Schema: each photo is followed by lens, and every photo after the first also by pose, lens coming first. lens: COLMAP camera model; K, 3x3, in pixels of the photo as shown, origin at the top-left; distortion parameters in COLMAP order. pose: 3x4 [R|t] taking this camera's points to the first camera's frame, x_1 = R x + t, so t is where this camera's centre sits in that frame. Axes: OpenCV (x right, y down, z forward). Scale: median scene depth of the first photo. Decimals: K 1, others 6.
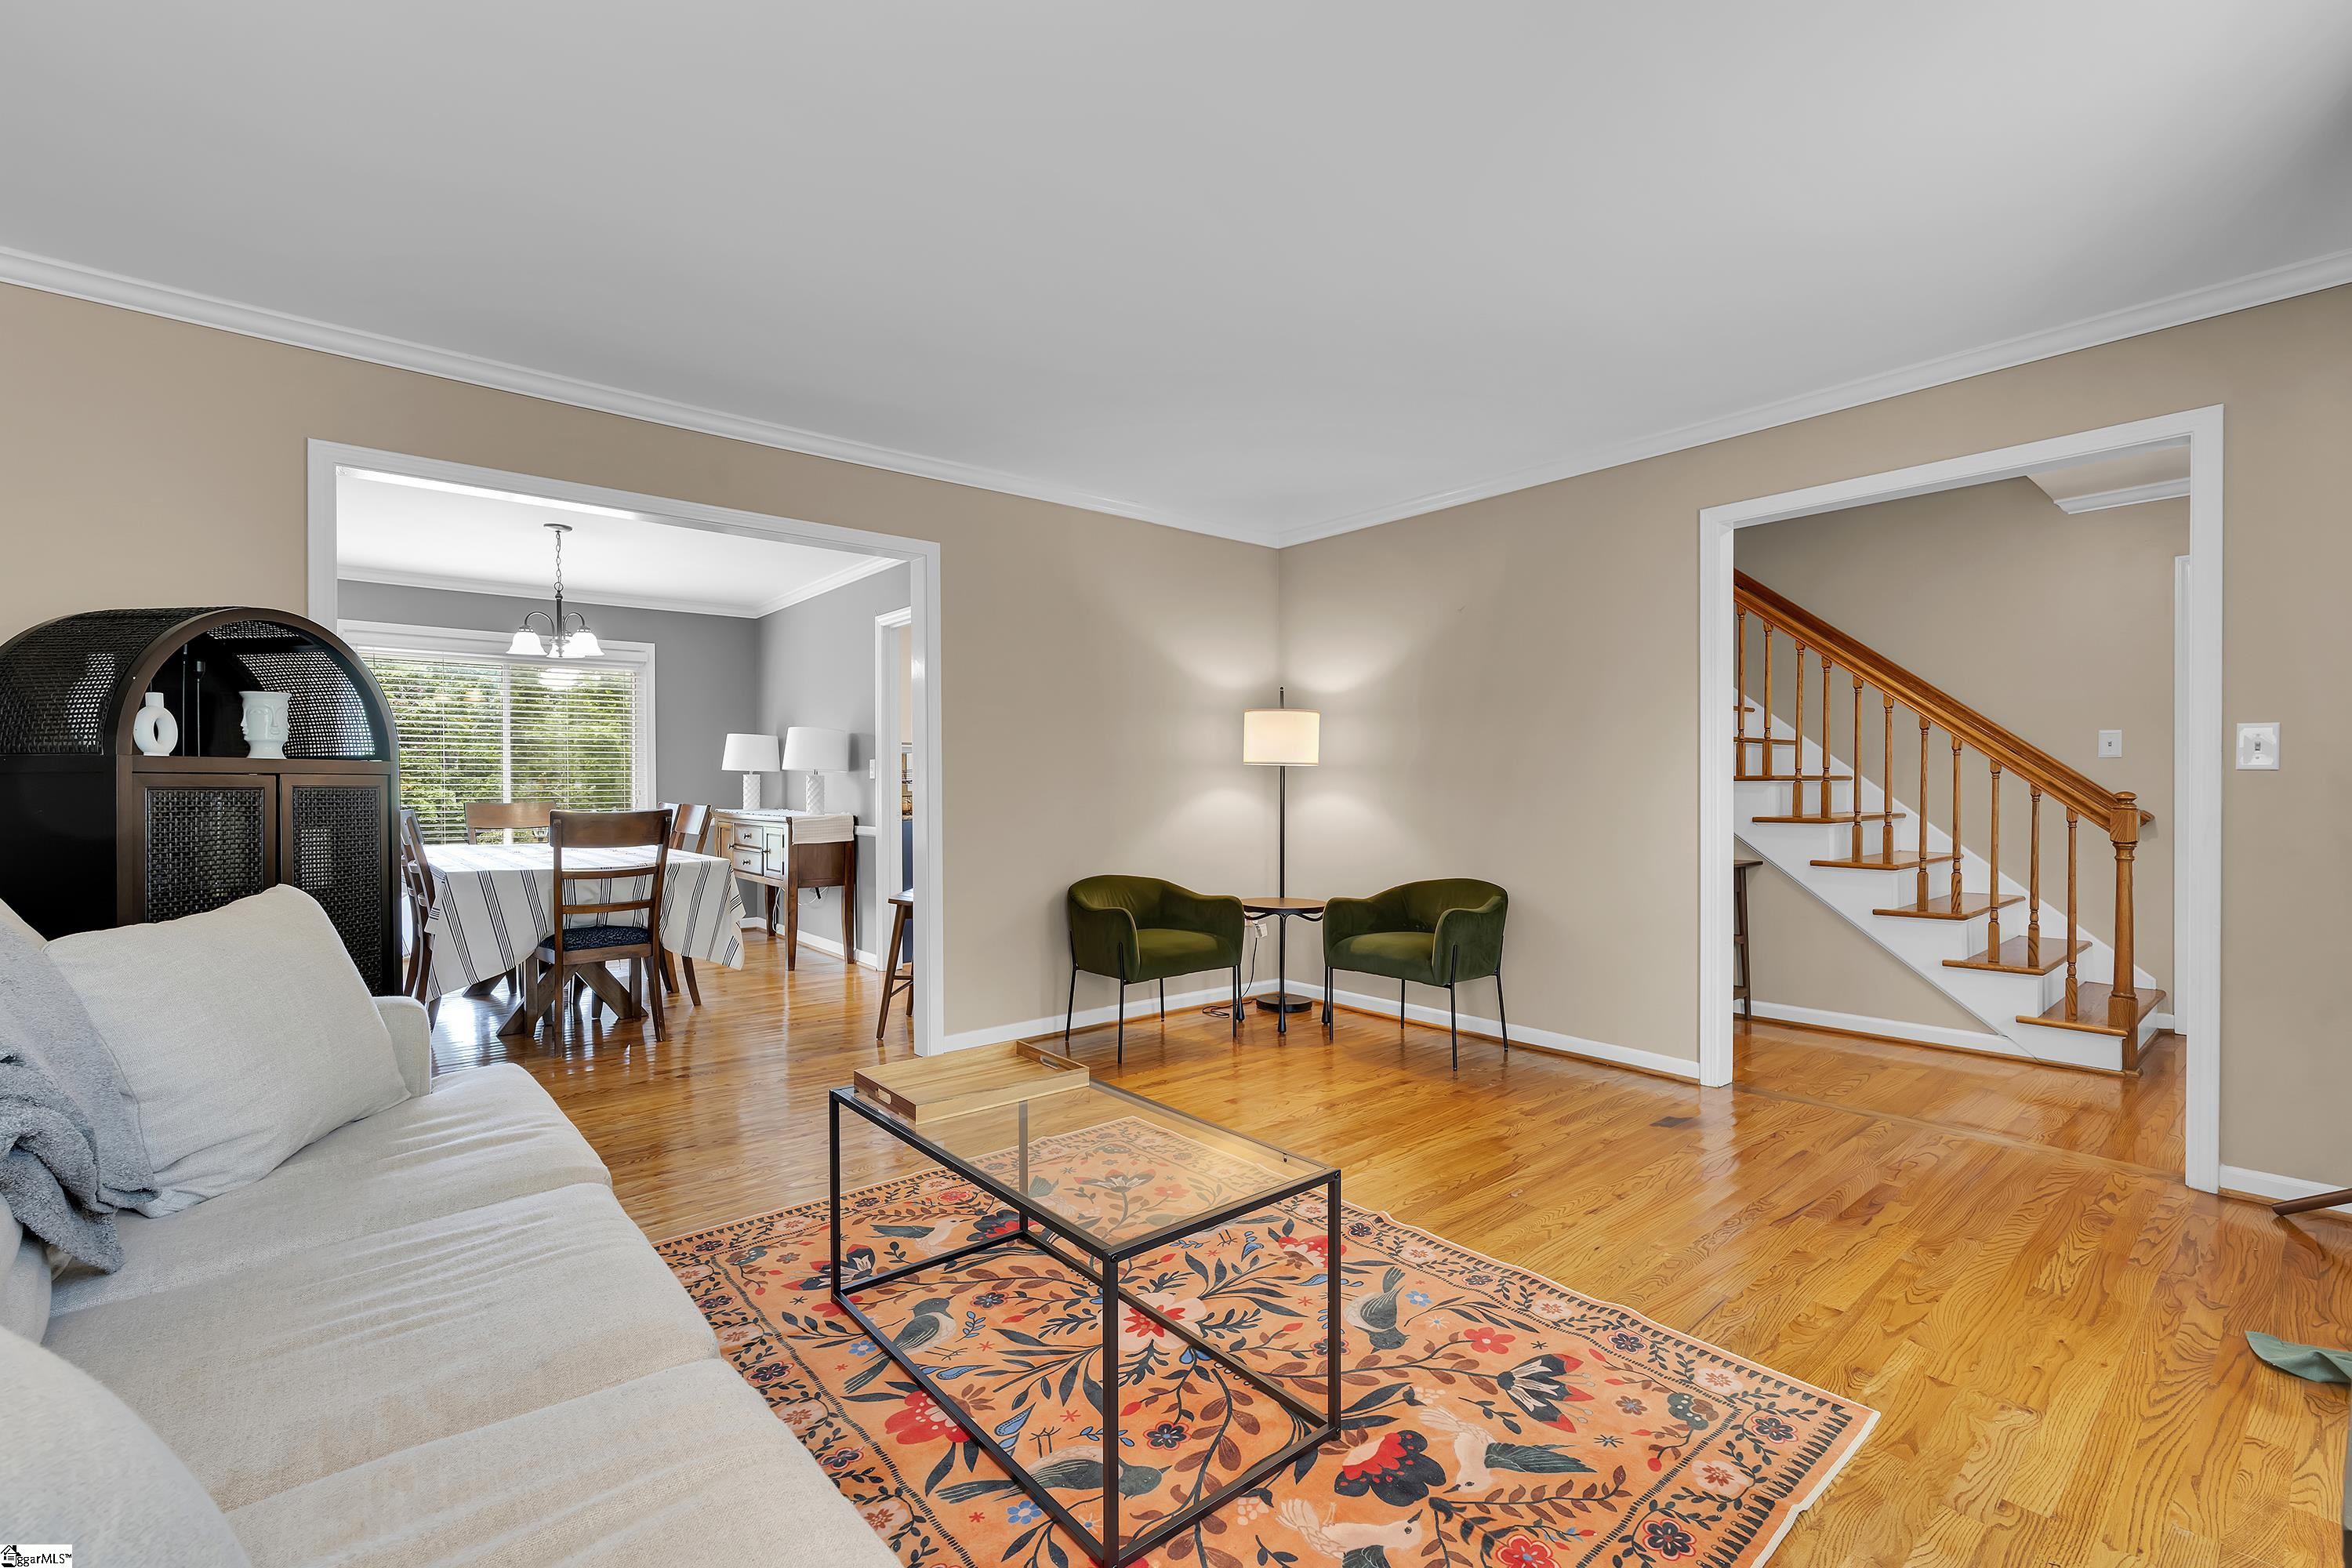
lens RADIAL K [[1031.7, 0, 1181.9], [0, 1031.7, 790.7], [0, 0, 1]] dist [-0.001201, 0.000214]
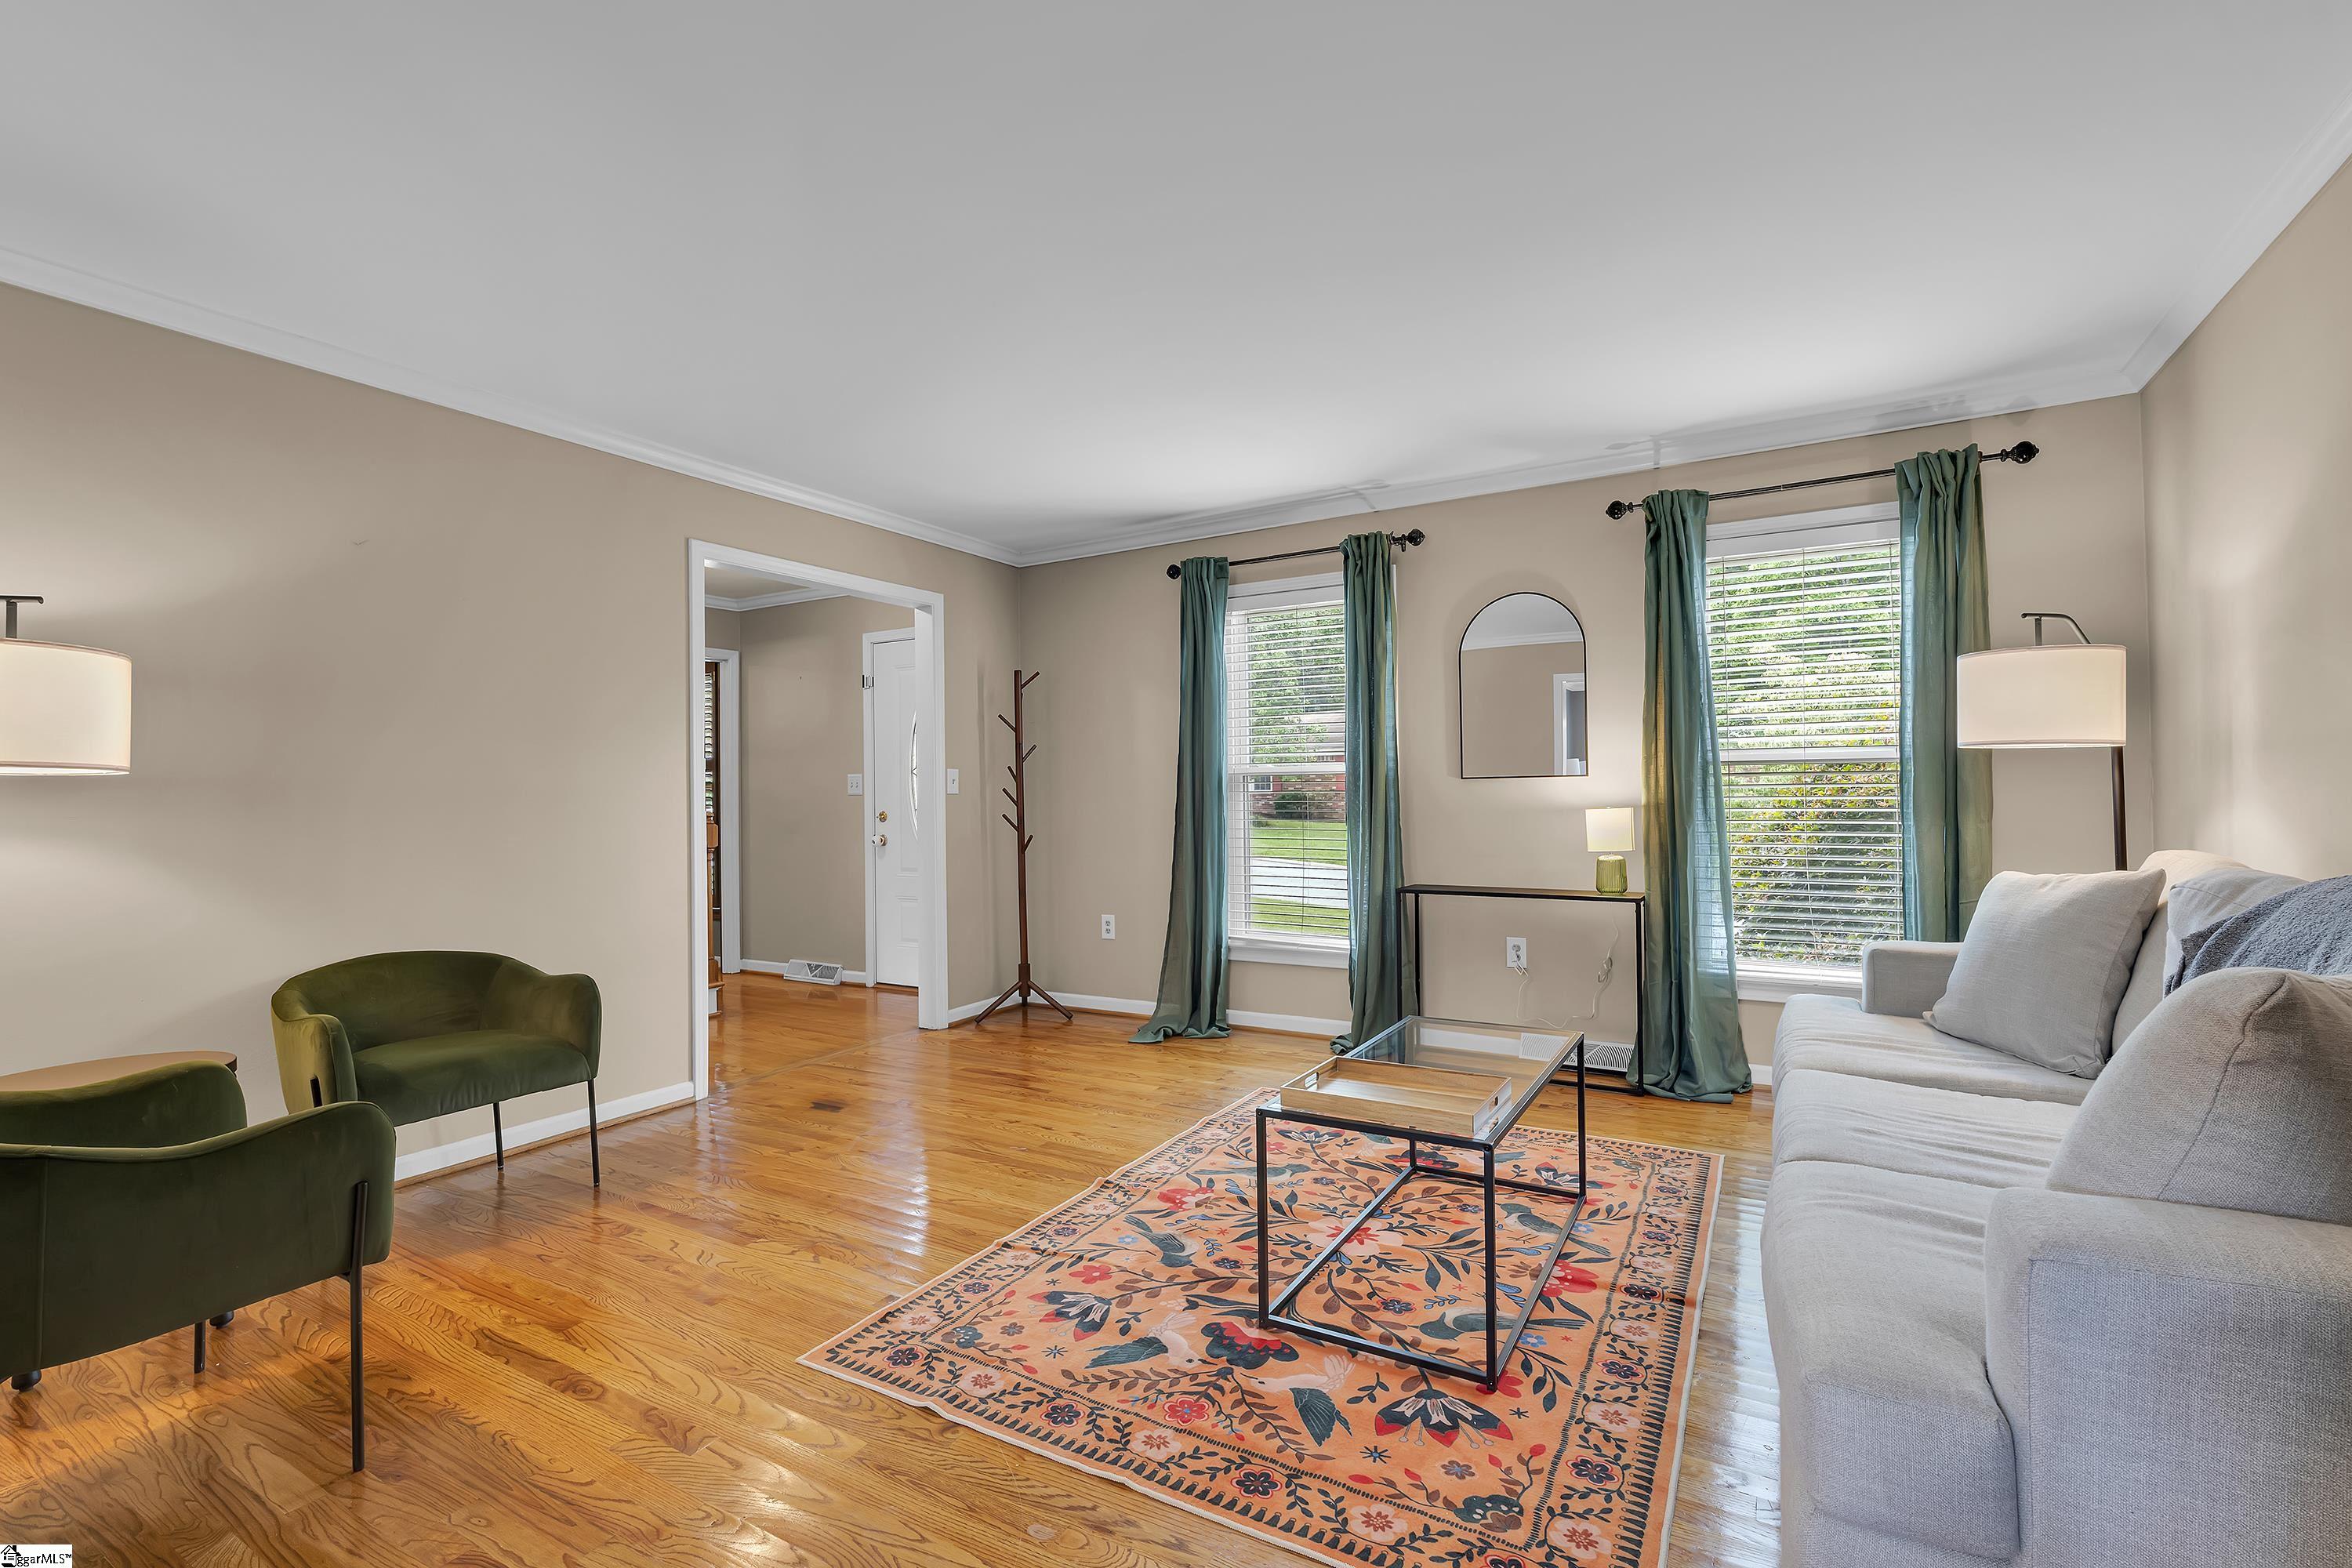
lens RADIAL K [[1031.7, 0, 1185.2], [0, 1031.7, 789.6], [0, 0, 1]] dist [-0.001201, 0.000214]
pose [[-0.340960, 0.013201, 0.939985, -1.045117], [0.020222, 0.999773, -0.006705, -0.008630], [-0.939860, 0.016722, -0.341149, 1.494782]]
